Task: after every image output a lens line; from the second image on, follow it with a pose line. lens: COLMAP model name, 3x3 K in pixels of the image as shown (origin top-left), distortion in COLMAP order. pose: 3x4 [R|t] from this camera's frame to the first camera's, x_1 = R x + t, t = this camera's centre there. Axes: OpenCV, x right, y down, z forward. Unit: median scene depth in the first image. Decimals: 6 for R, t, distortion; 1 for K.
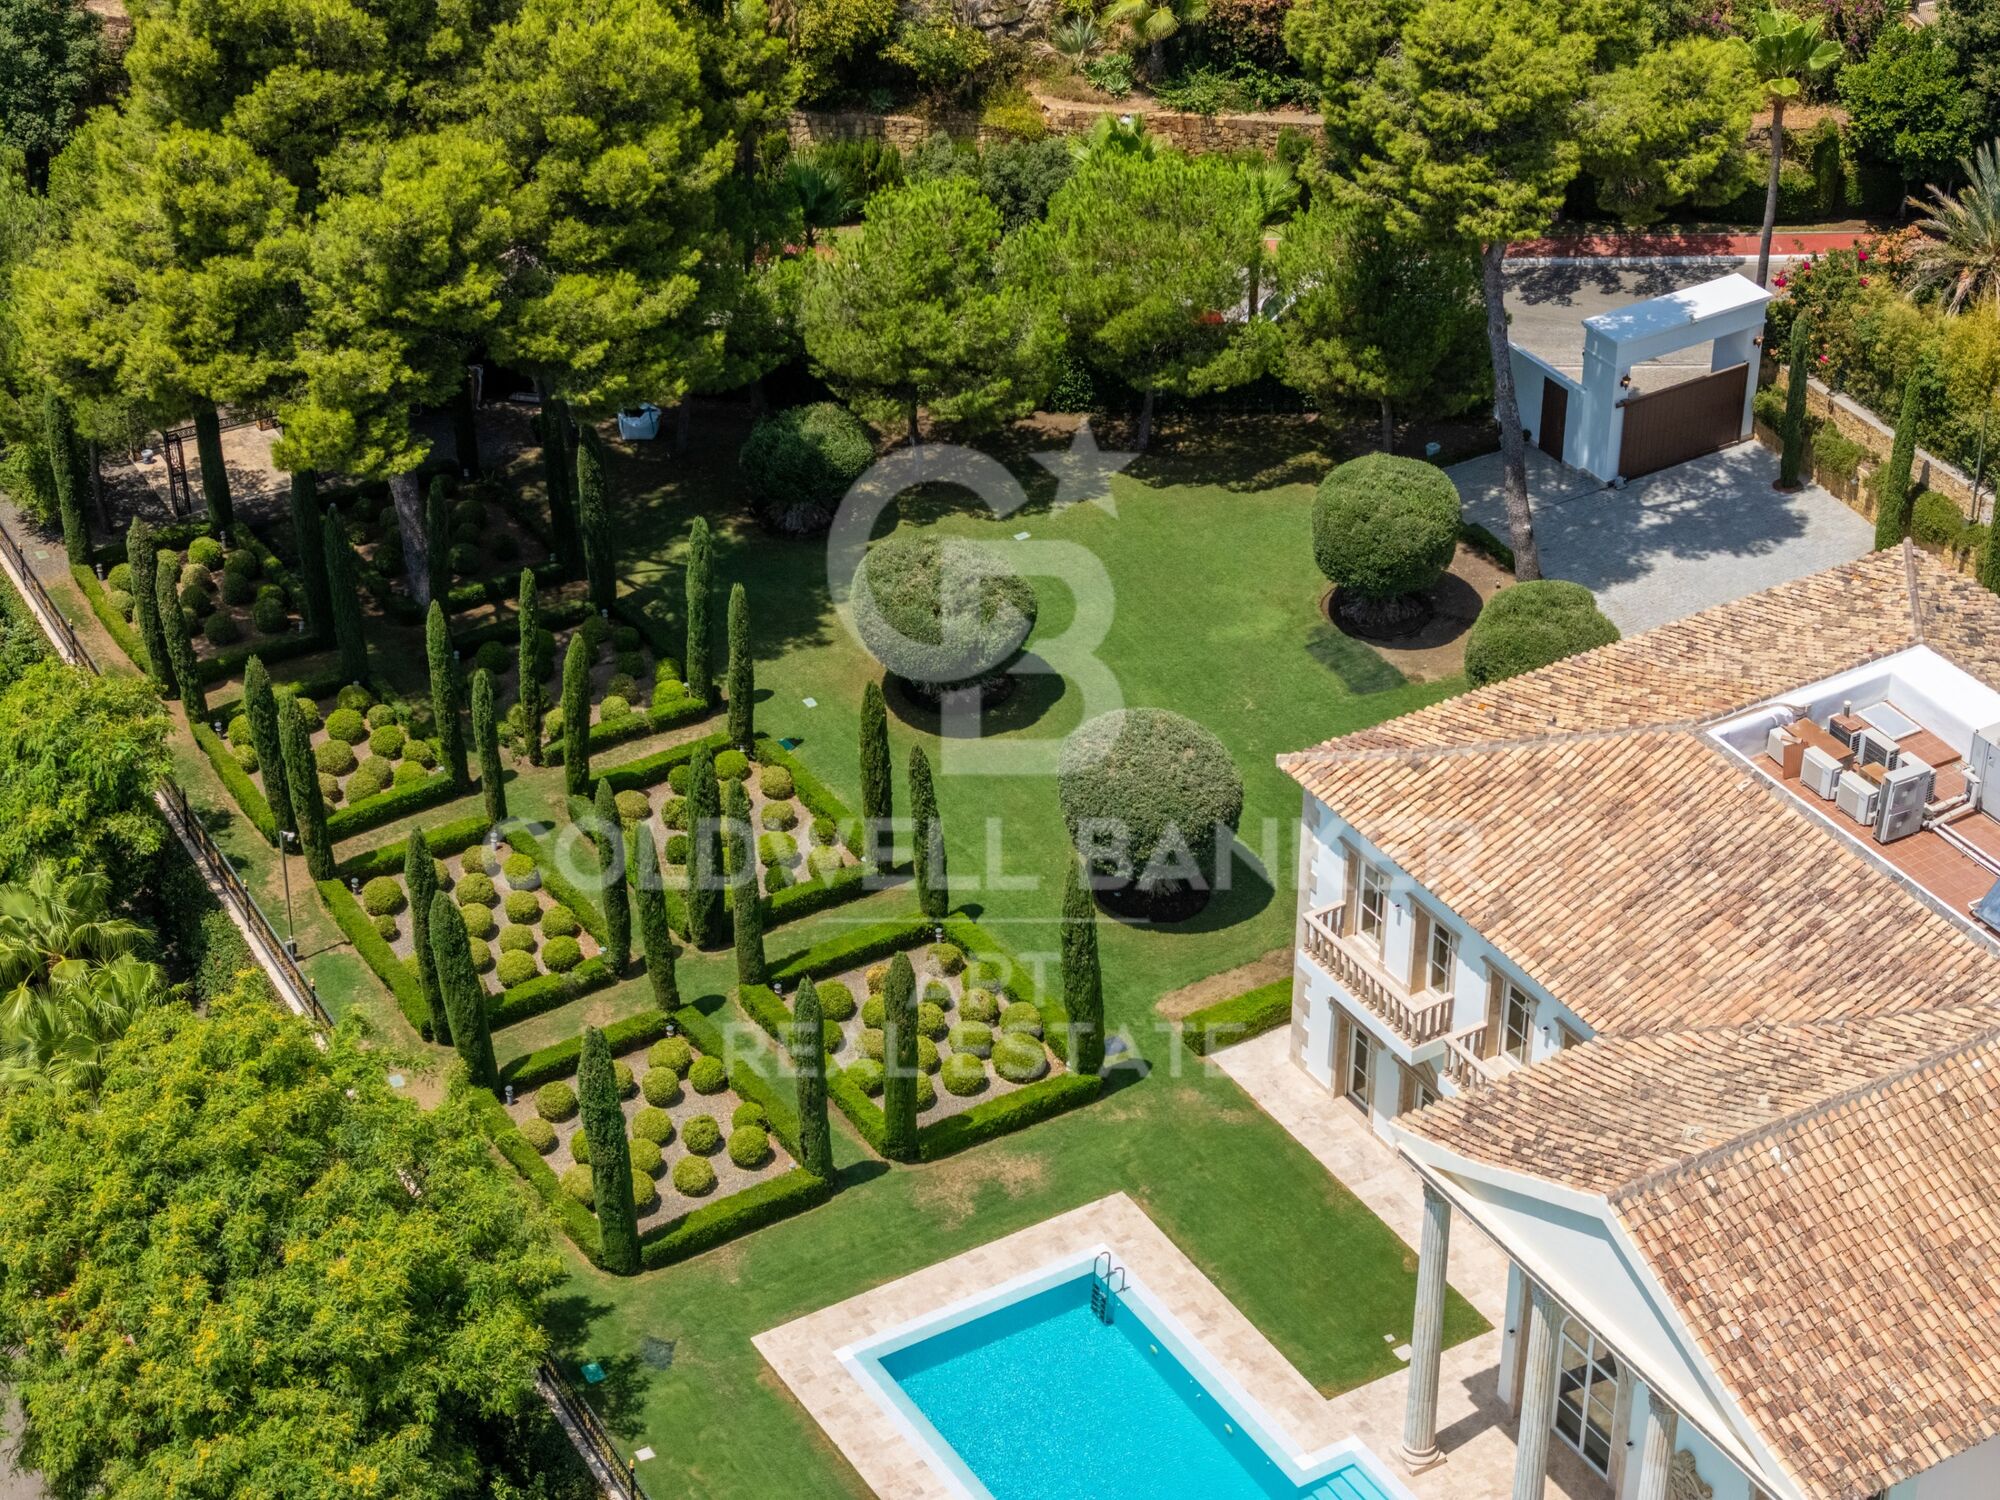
lens RADIAL K [[3903.3, 0, 1013.2], [0, 3903.3, 757.3], [0, 0, 1]] dist [0.024585, -0.302154]
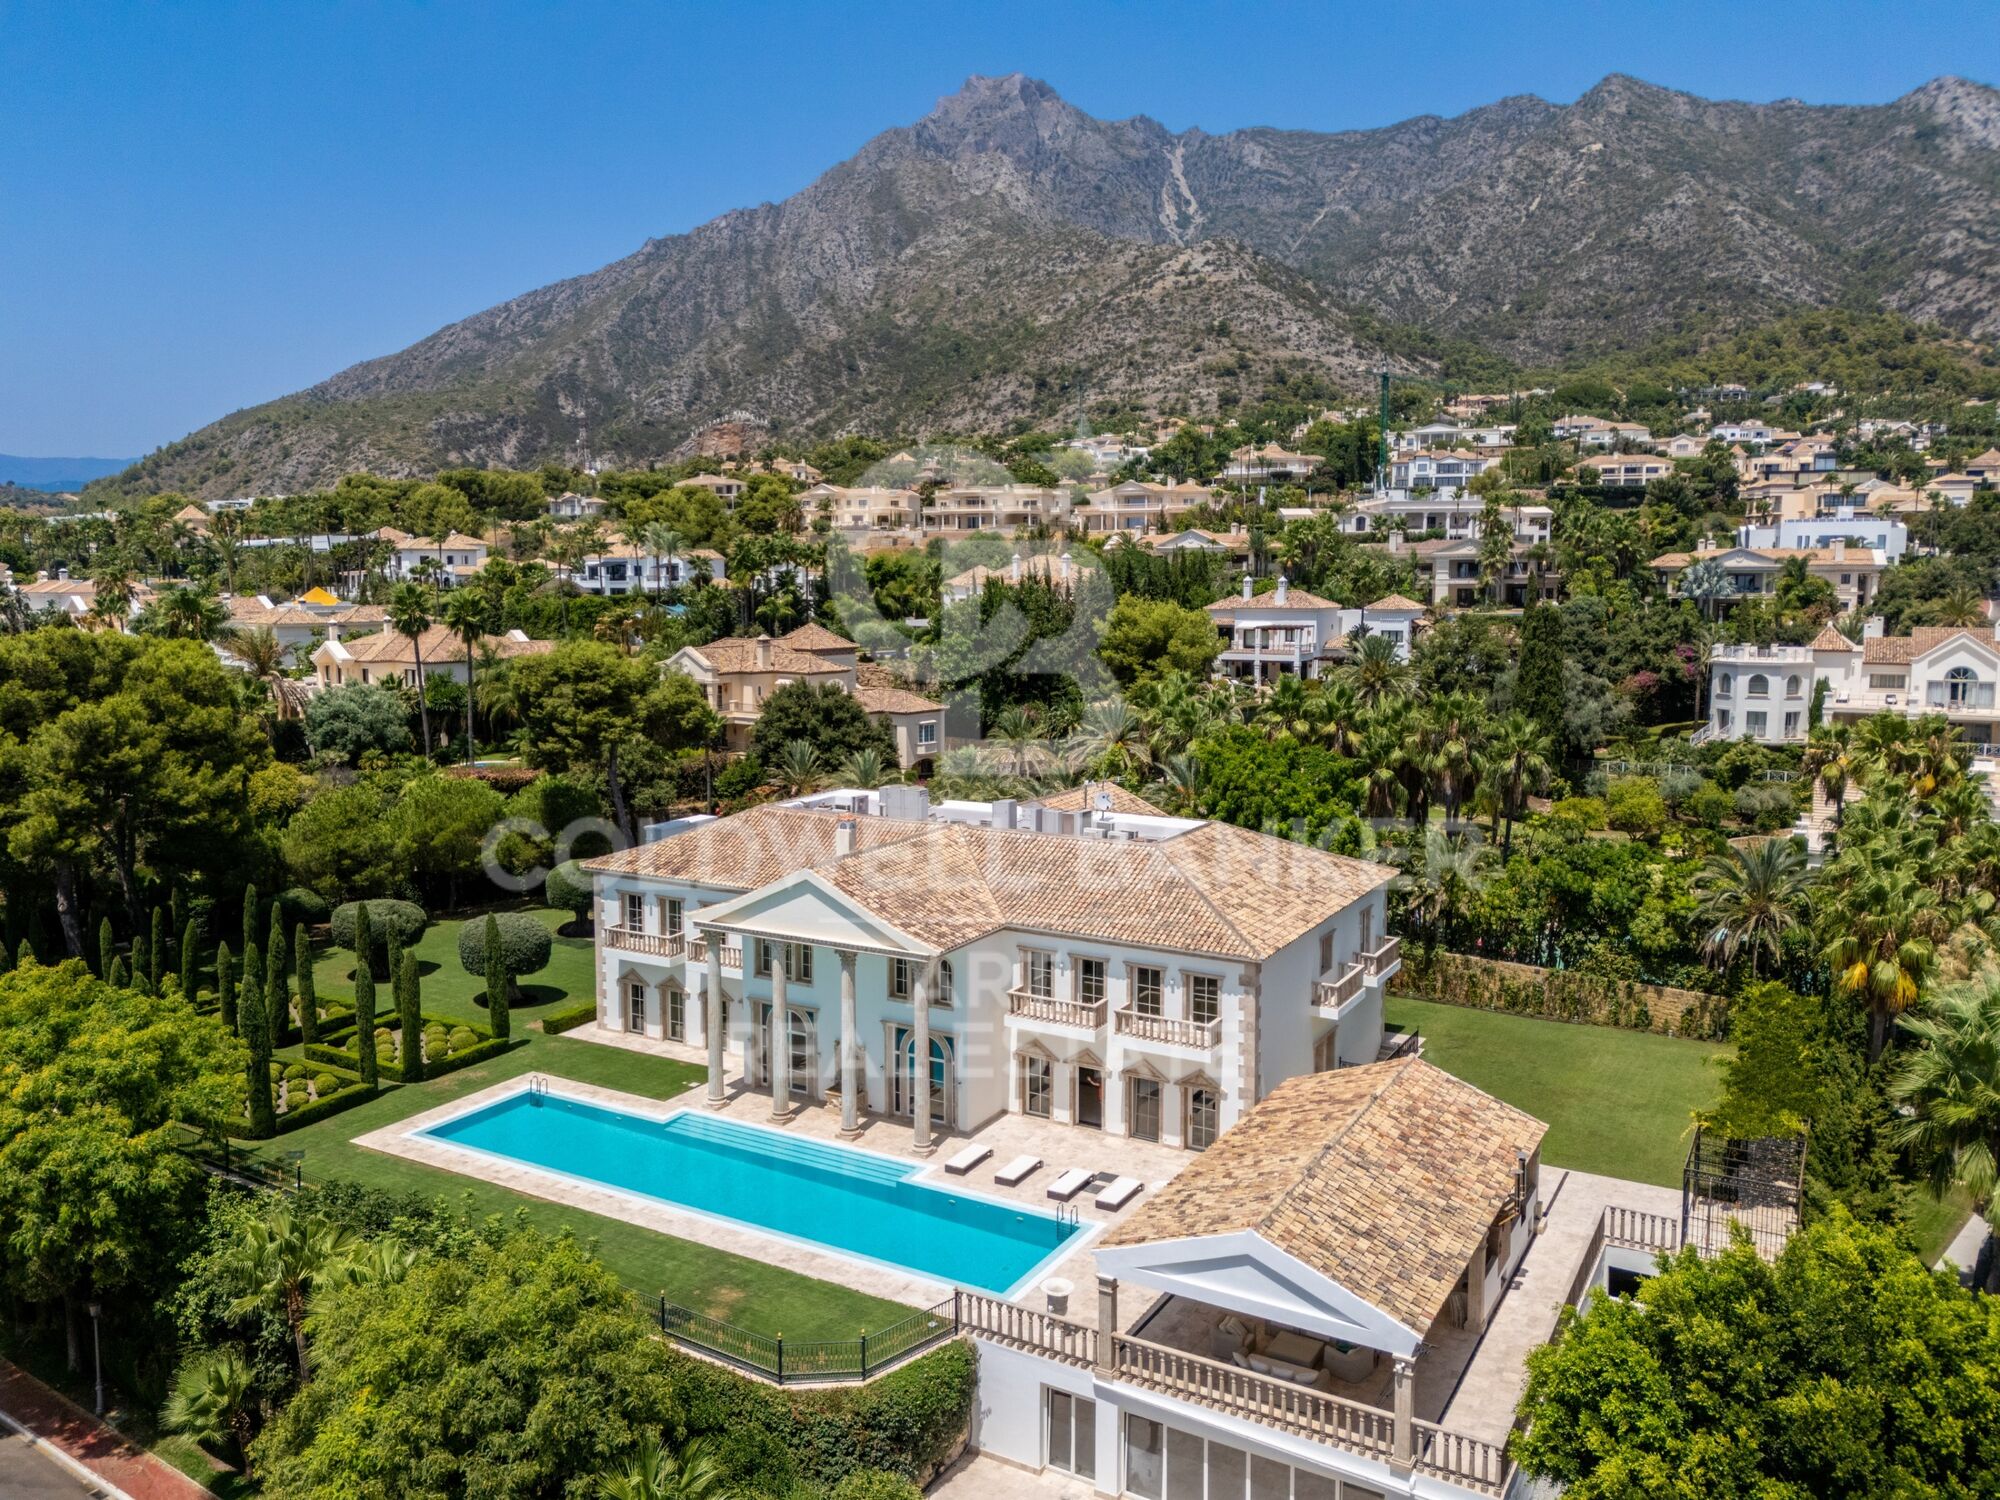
lens RADIAL K [[1451.5, 0, 998.1], [0, 1451.5, 769.5], [0, 0, 1]] dist [0.058756, -0.053297]
pose [[0.878628, -0.062183, 0.473441, -0.109517], [0.262234, 0.891427, -0.369581, 0.312325], [-0.399056, 0.448877, 0.799540, 0.214549]]
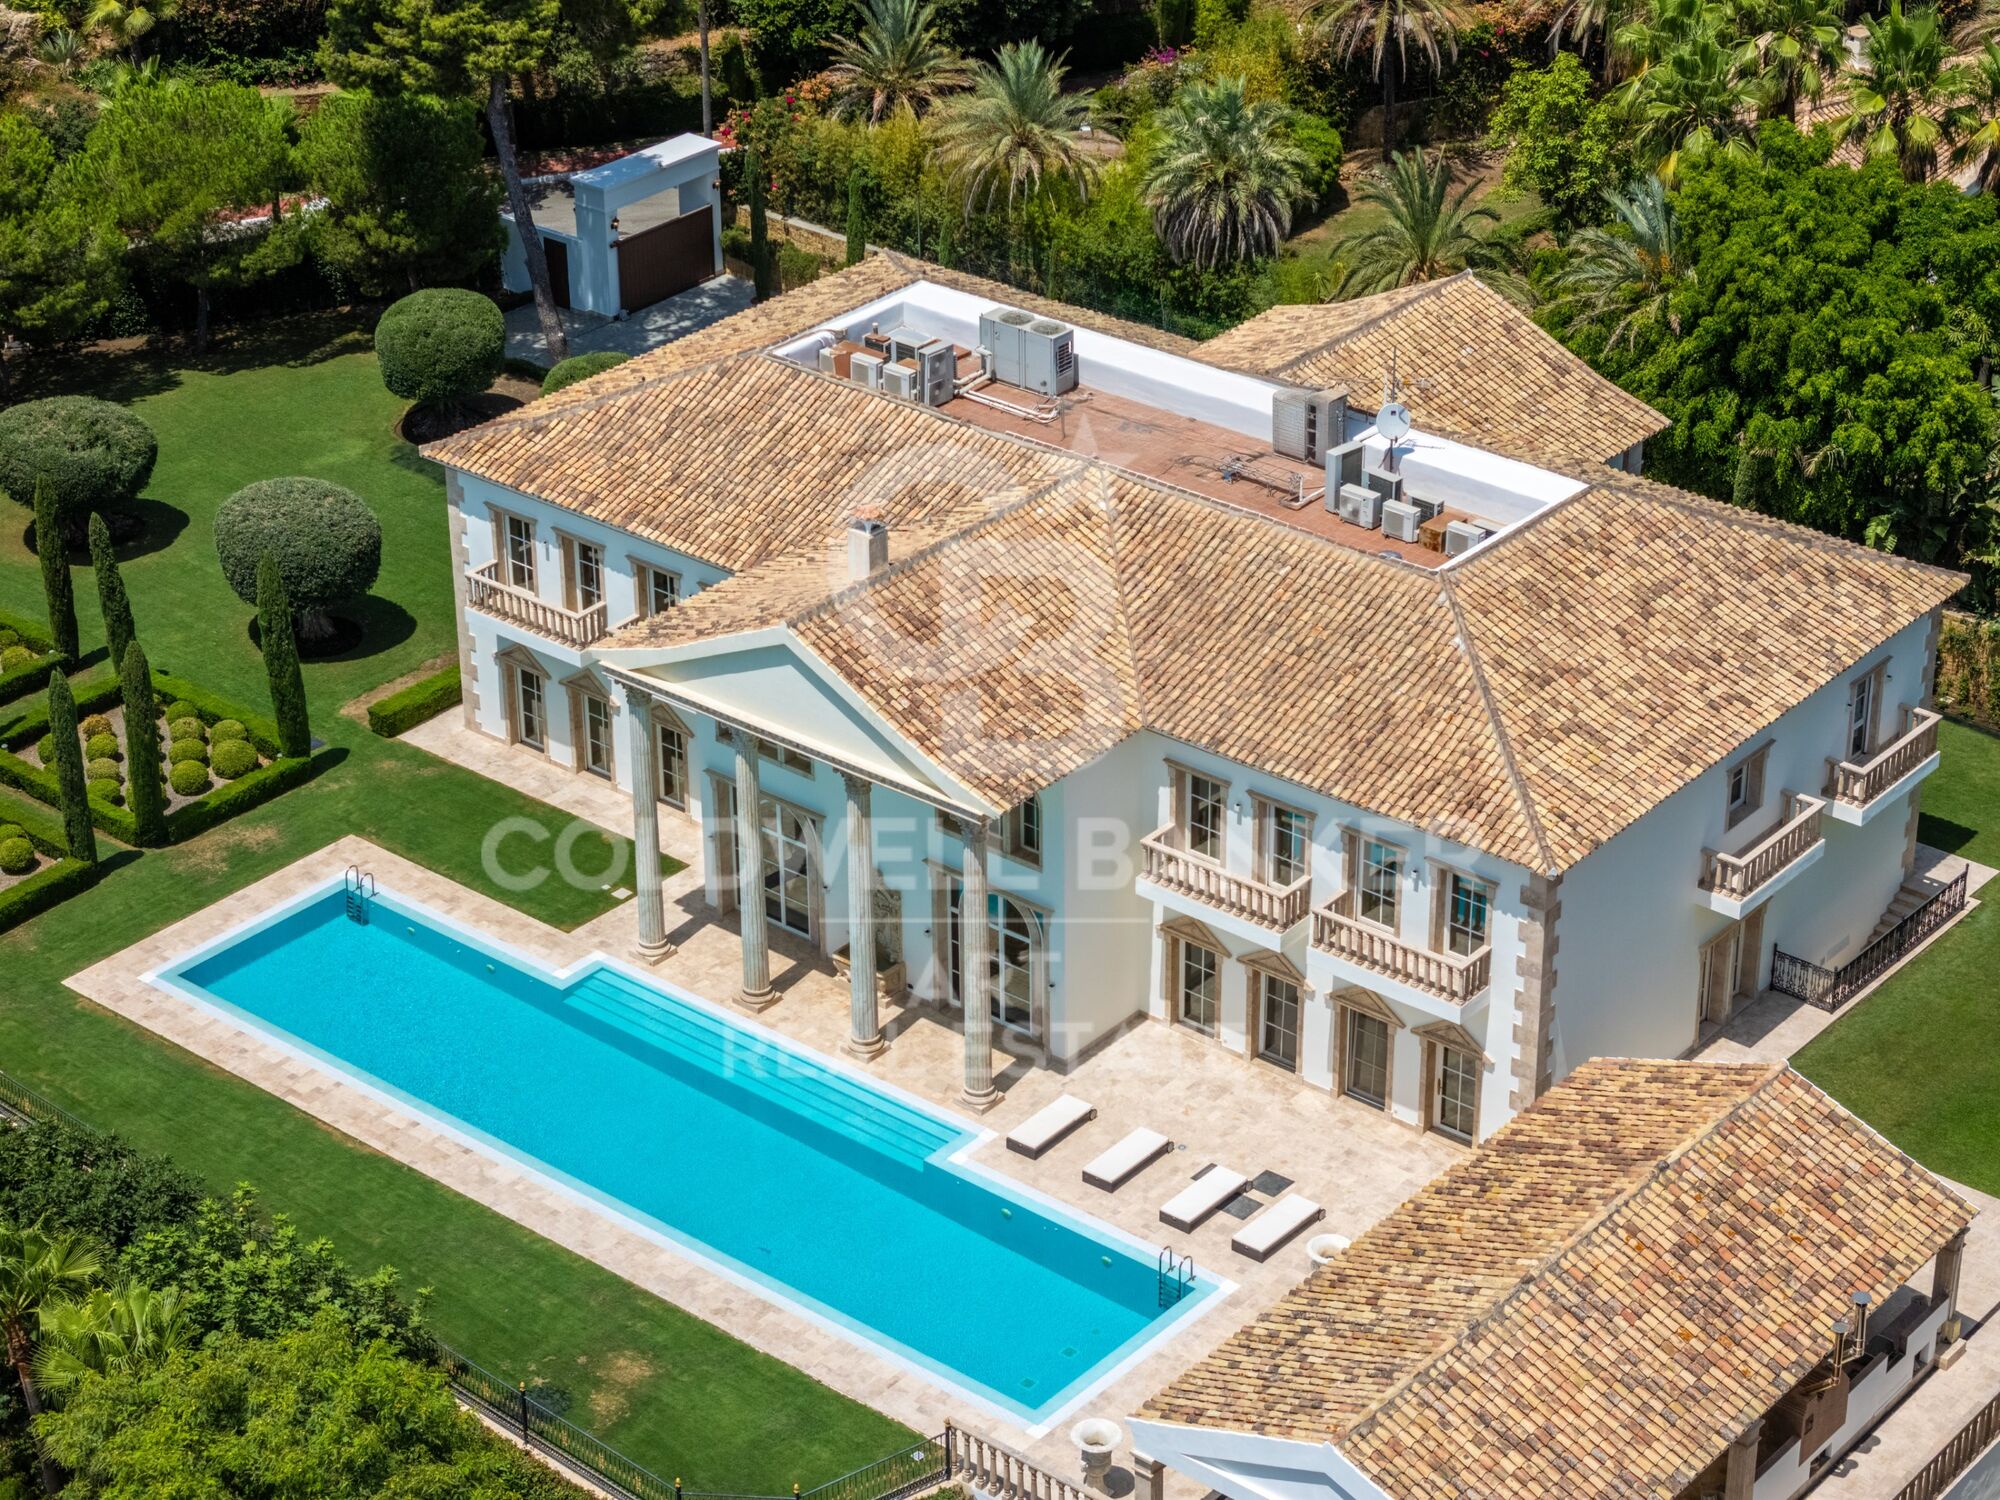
lens RADIAL K [[3903.3, 0, 1013.2], [0, 3903.3, 757.3], [0, 0, 1]] dist [0.024585, -0.302154]
pose [[0.944879, -0.158686, 0.286395, -0.113496], [0.183683, 0.980999, -0.062457, 0.194251], [-0.271042, 0.111620, 0.956074, -0.165876]]
